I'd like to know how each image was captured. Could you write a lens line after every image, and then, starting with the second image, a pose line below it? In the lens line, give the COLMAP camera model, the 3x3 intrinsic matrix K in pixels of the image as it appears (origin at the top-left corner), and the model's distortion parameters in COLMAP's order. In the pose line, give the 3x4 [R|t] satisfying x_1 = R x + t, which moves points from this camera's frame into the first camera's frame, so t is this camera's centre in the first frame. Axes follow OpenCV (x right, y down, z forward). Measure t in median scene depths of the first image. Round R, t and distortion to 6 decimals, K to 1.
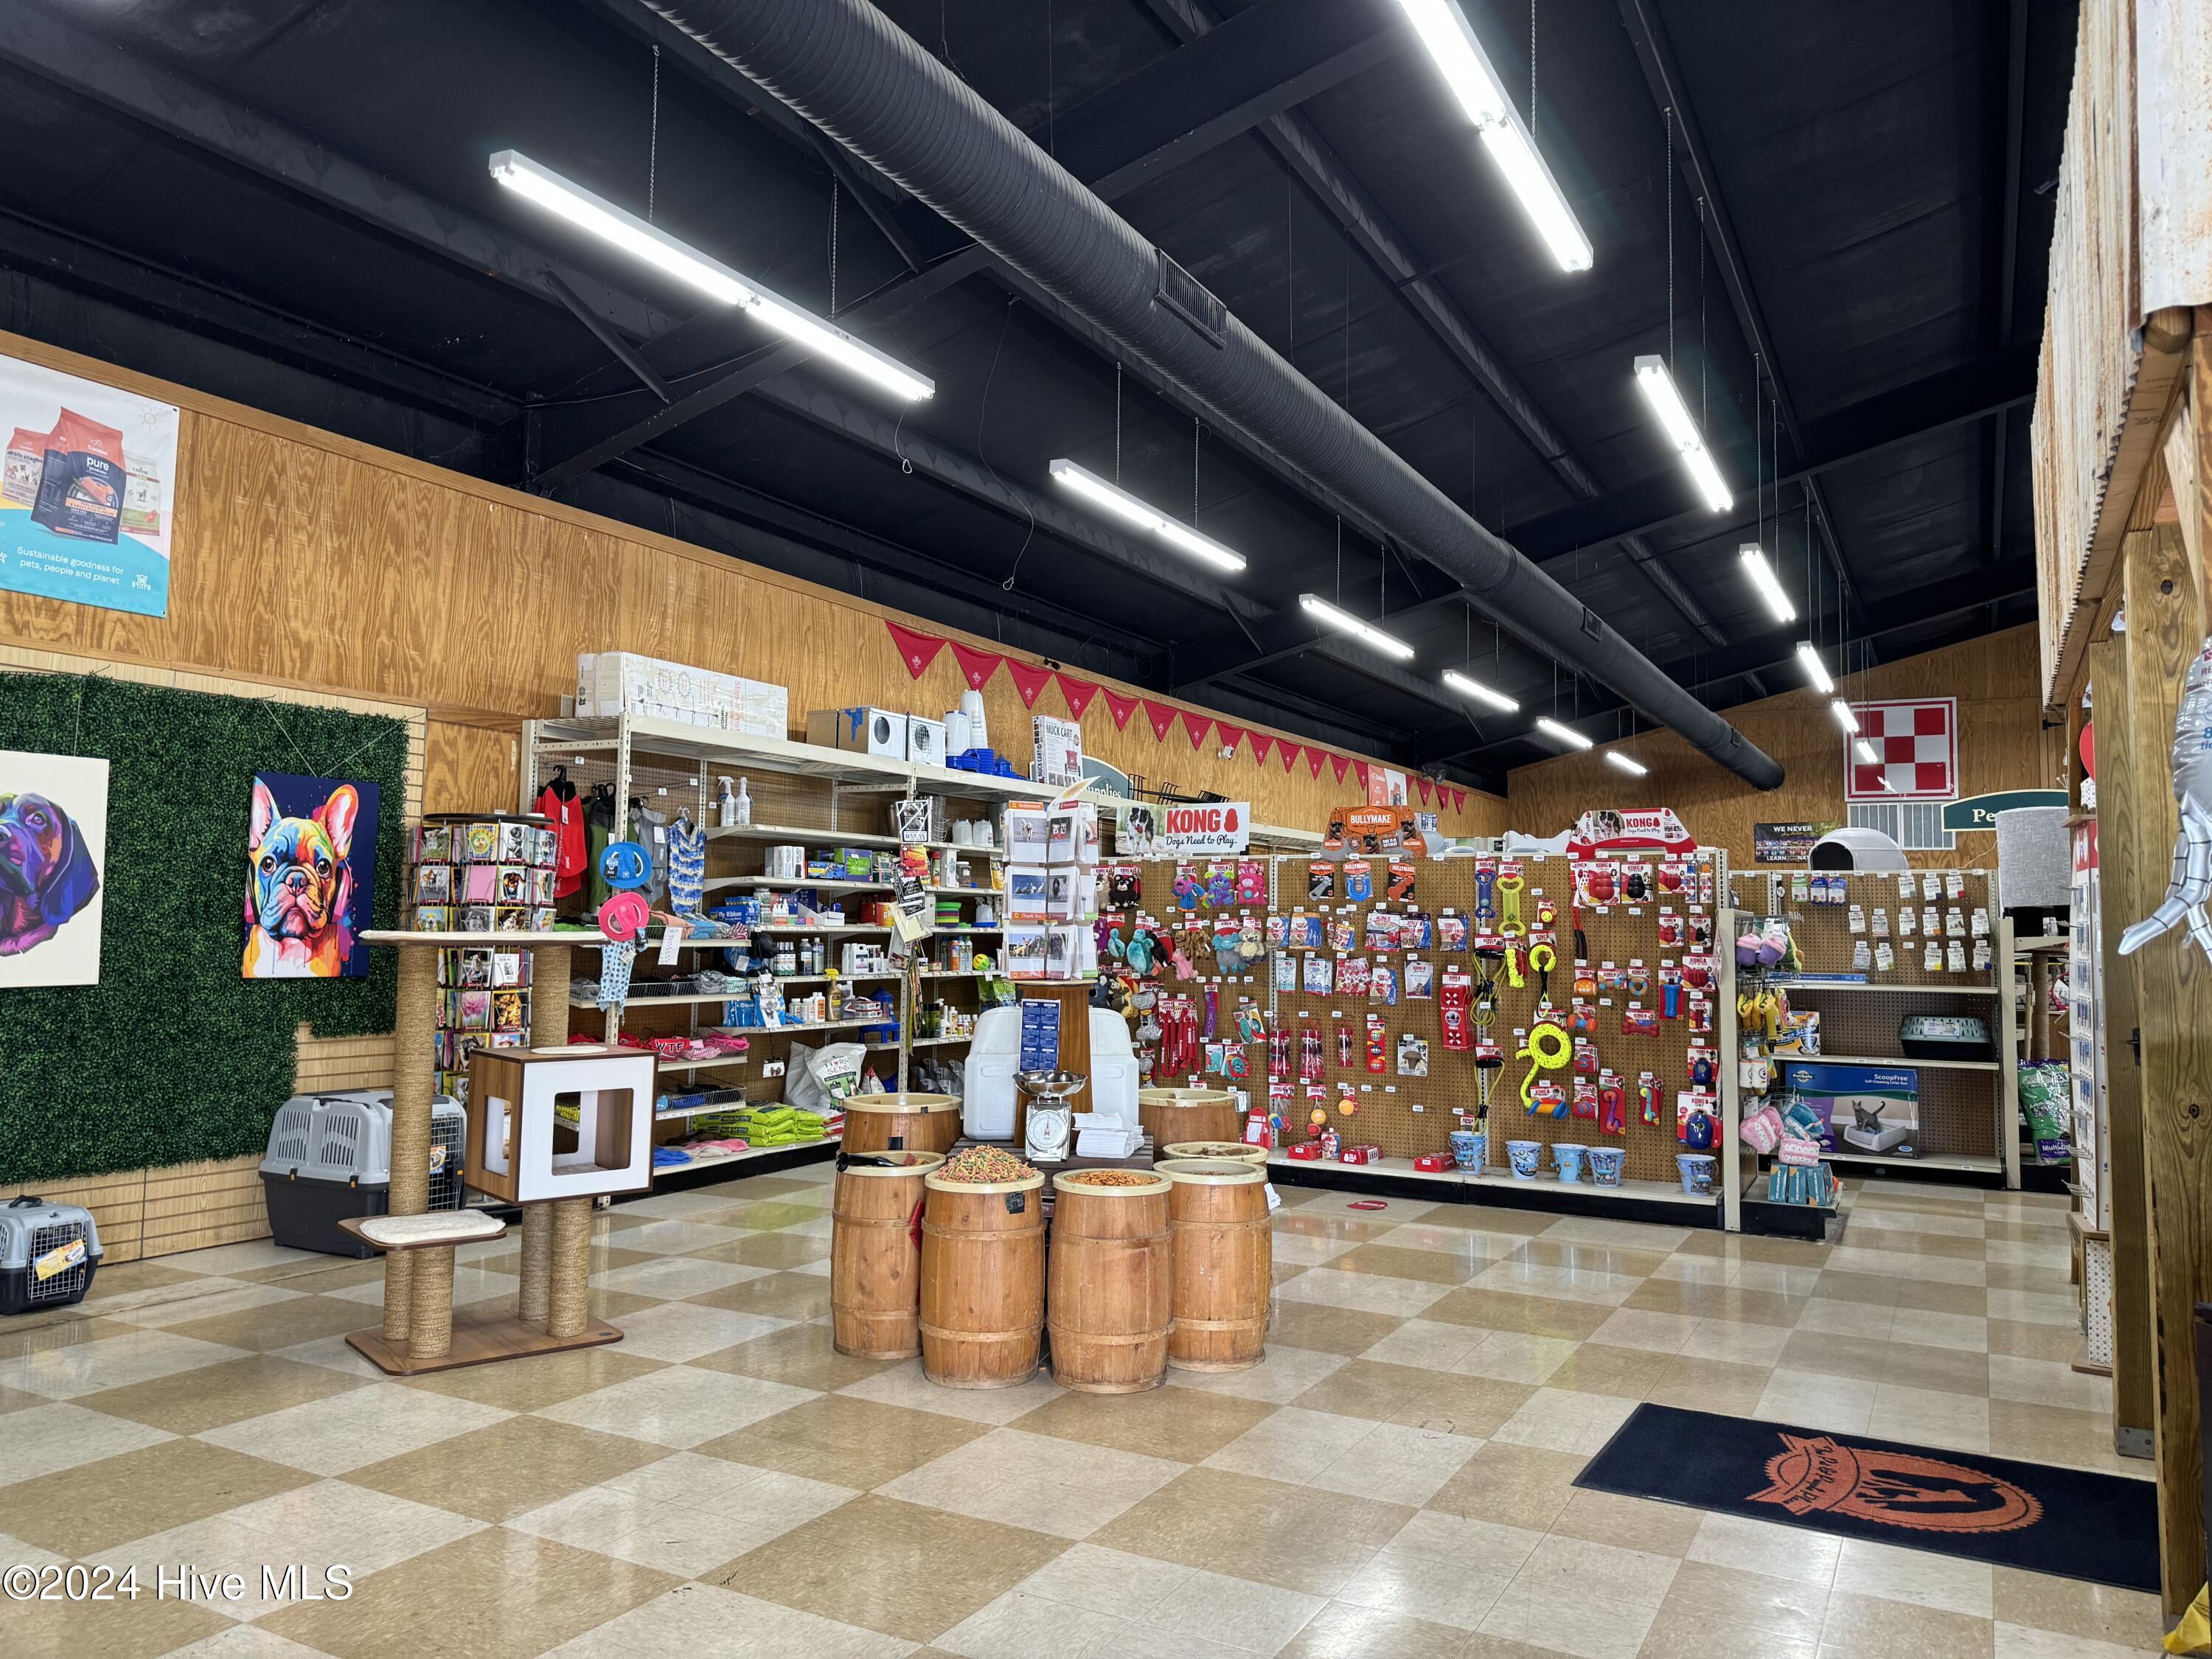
lens RADIAL K [[1569.6, 0, 1123.3], [0, 1569.6, 814.3], [0, 0, 1]] dist [0.108882, -0.136696]
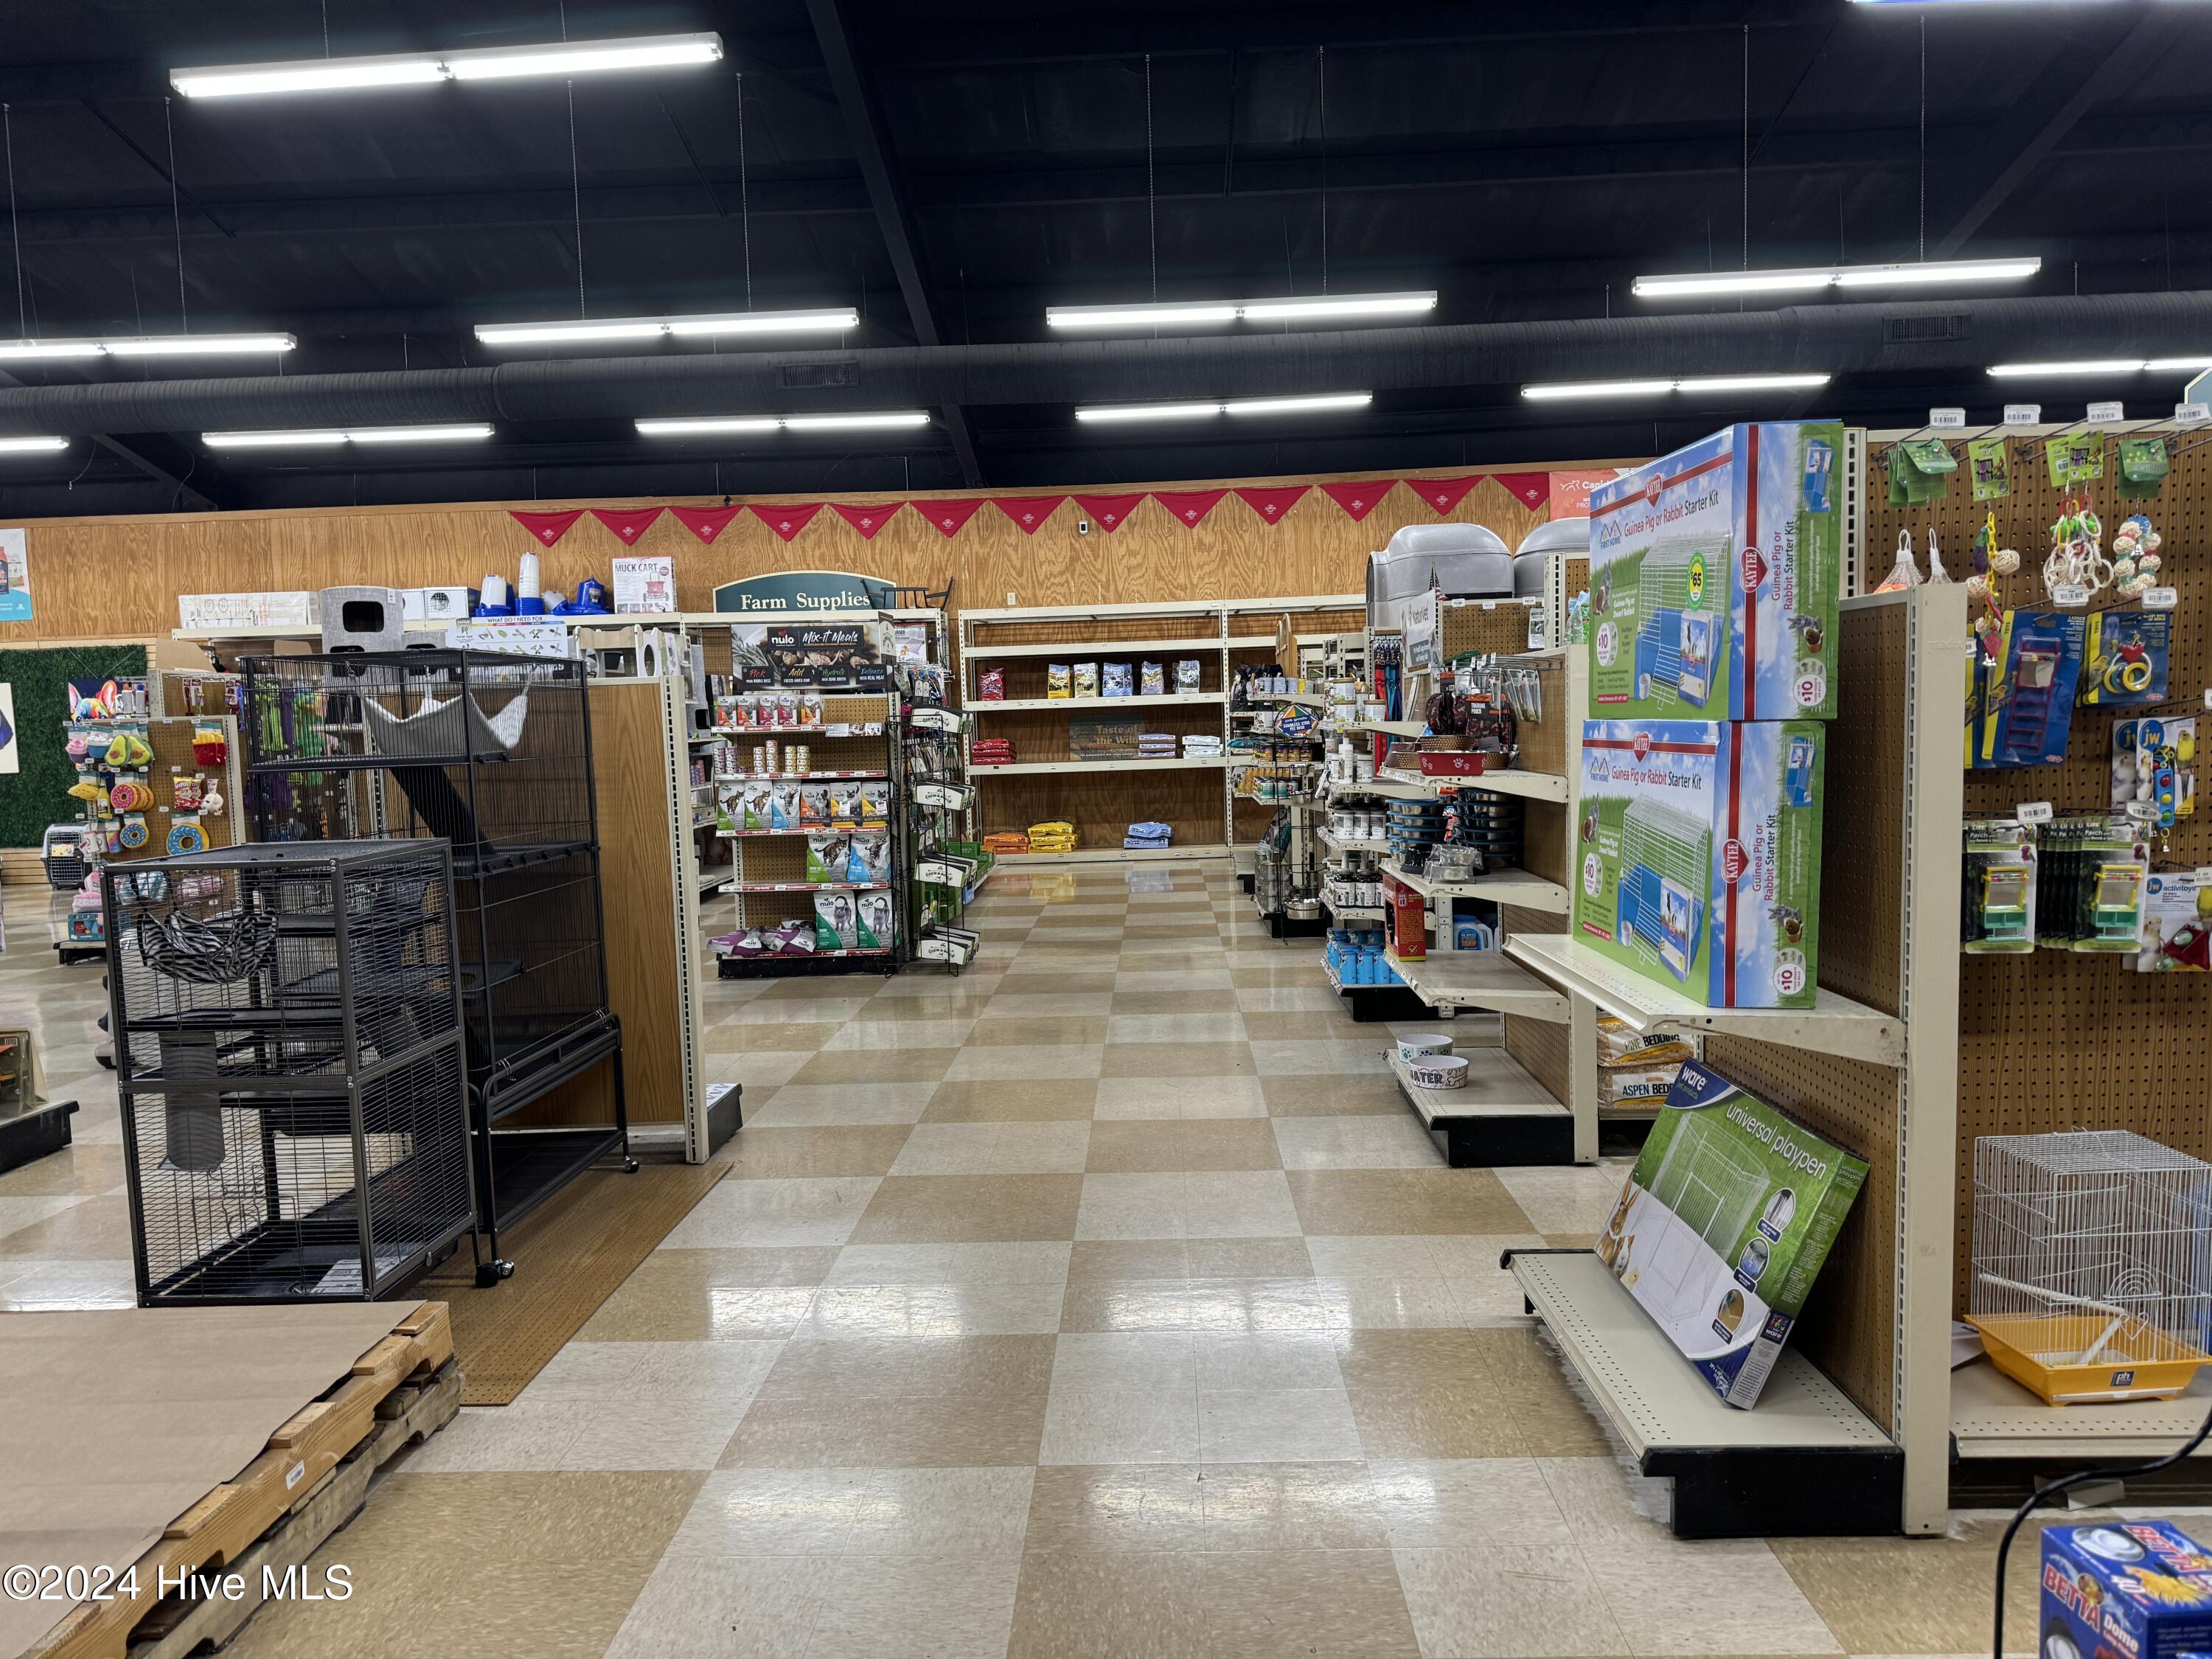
lens RADIAL K [[1513.8, 0, 1106.0], [0, 1513.8, 829.5], [0, 0, 1]] dist [-0.020060, 0.000644]
pose [[0.449462, 0.037756, -0.892501, 1.852693], [0.097712, 0.991034, 0.091132, 0.122379], [0.887939, -0.128168, 0.441742, 1.219796]]
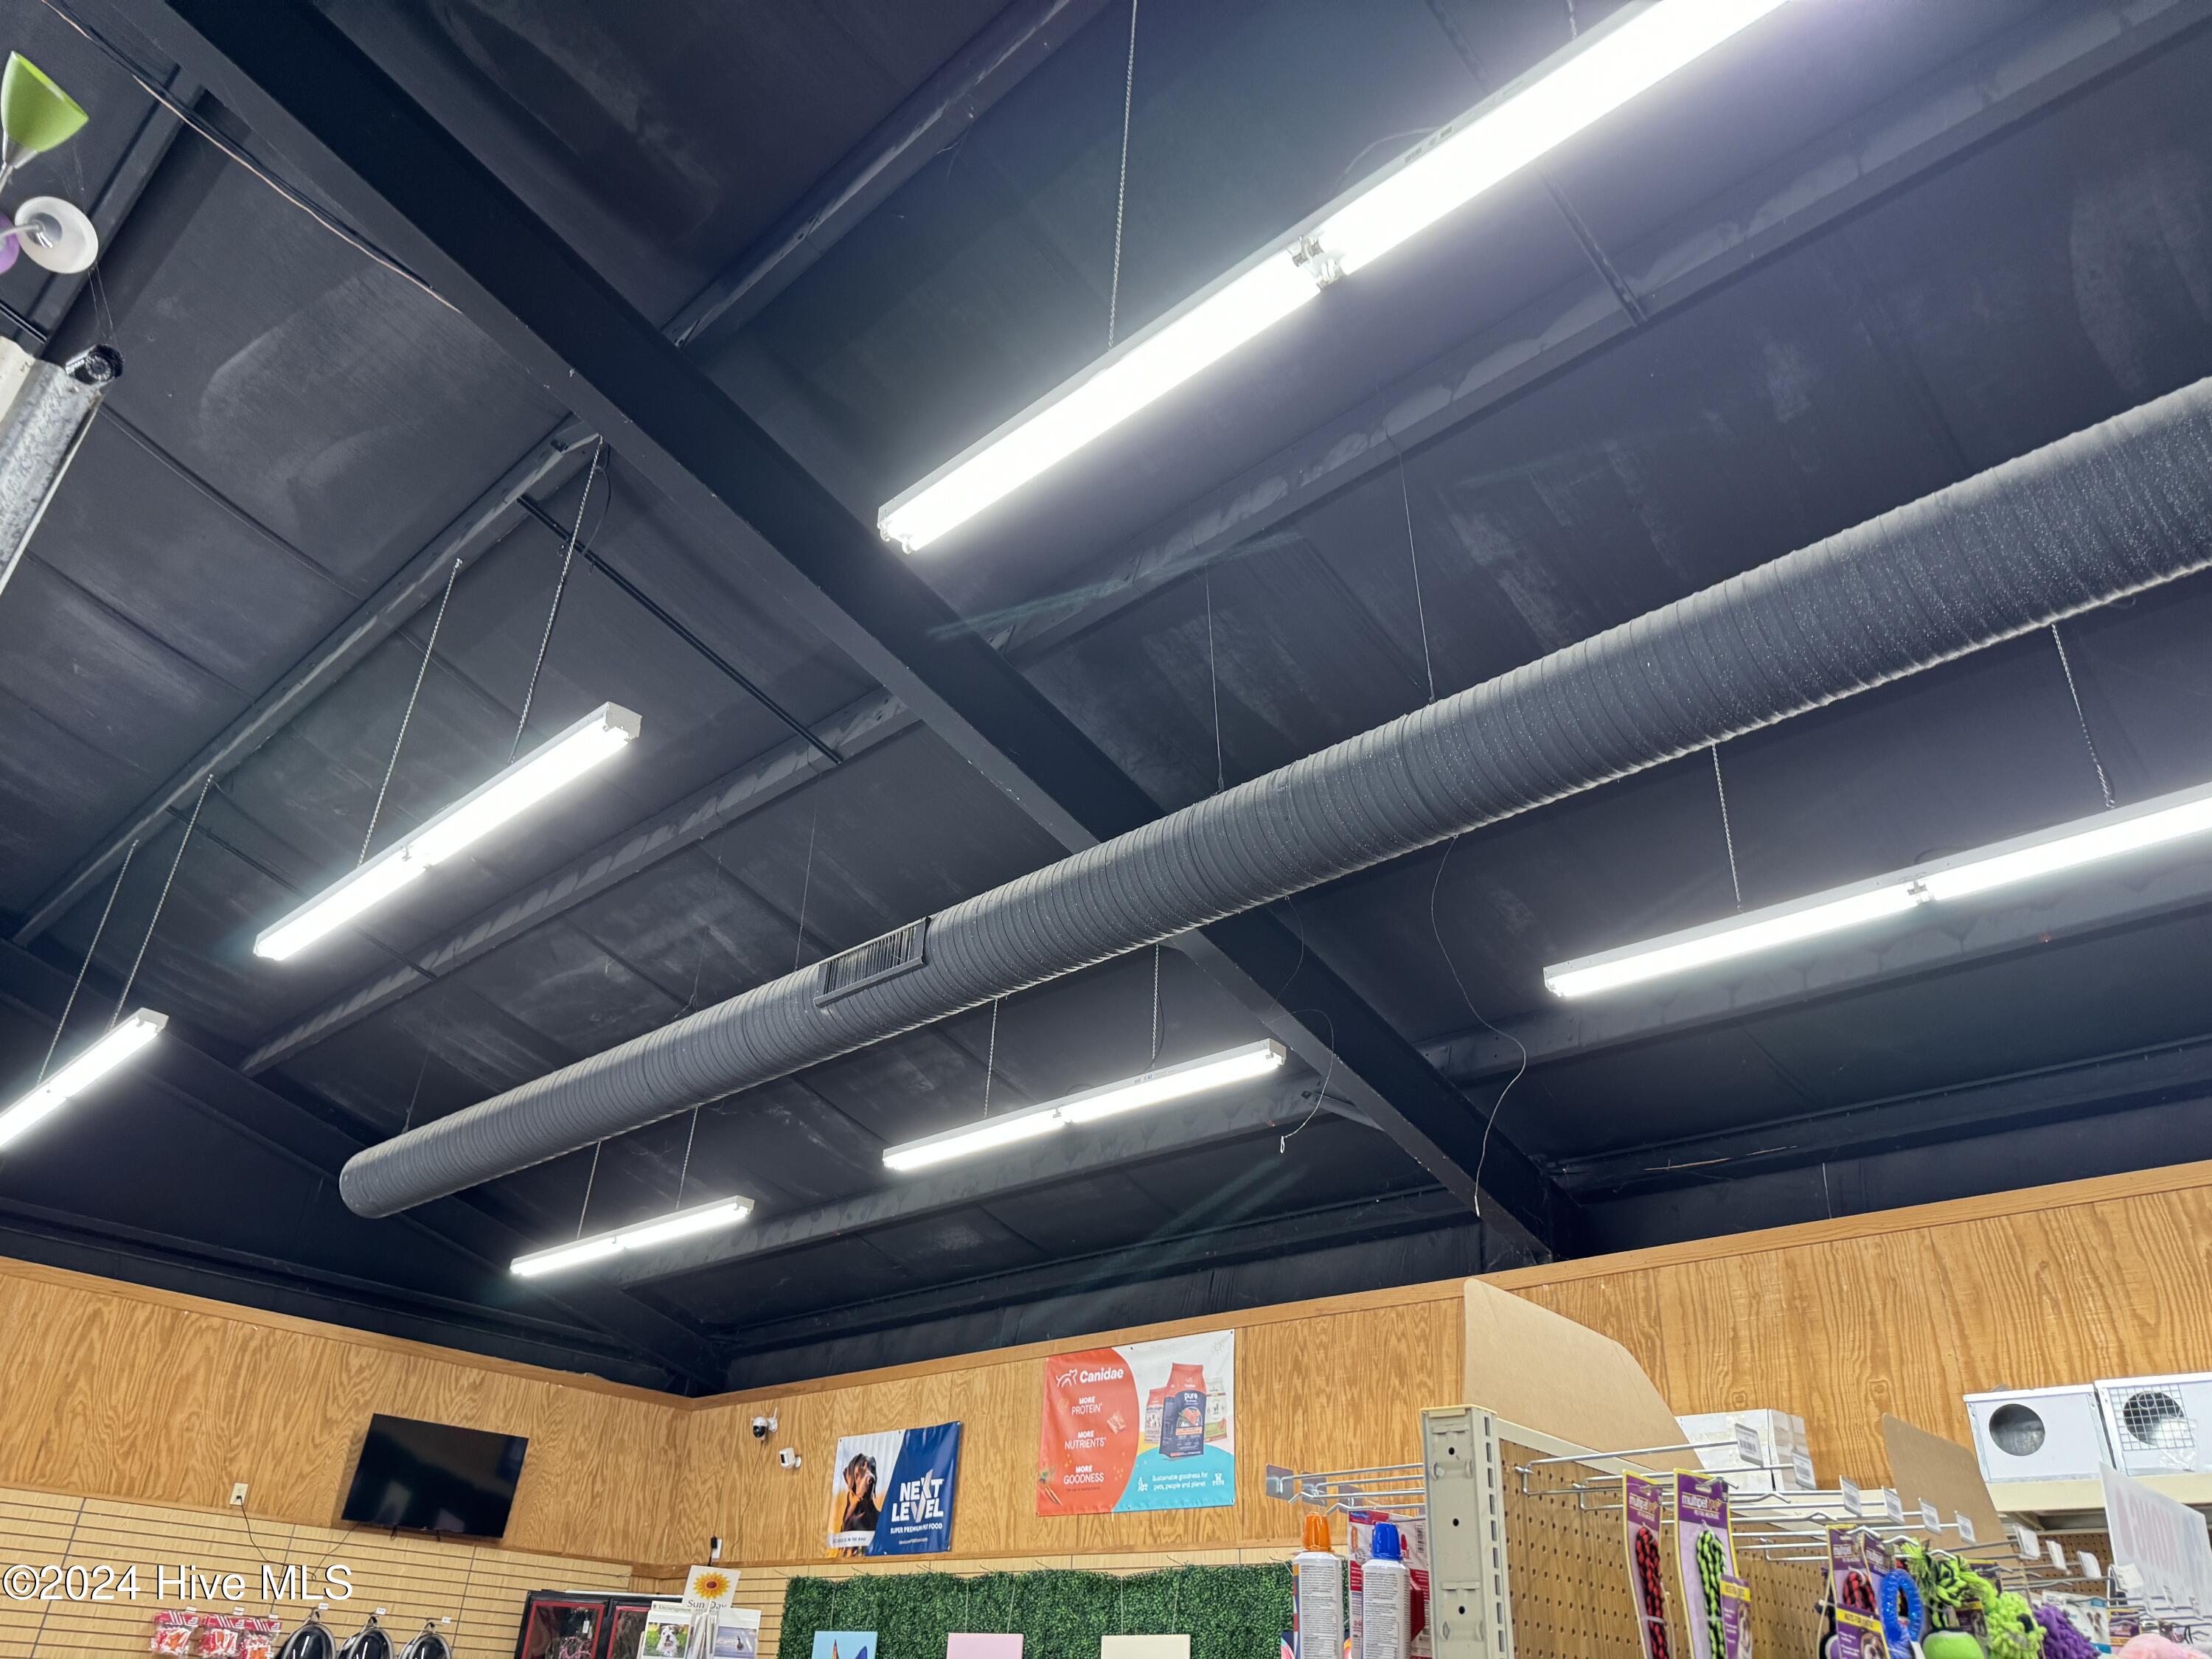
lens RADIAL K [[1586.8, 0, 1105.8], [0, 1586.8, 838.1], [0, 0, 1]] dist [0.034376, -0.036959]
pose [[-0.265621, -0.501261, -0.823519, 0.639453], [0.011517, 0.852493, -0.522611, 0.075282], [0.964009, -0.148301, -0.220667, 1.101549]]
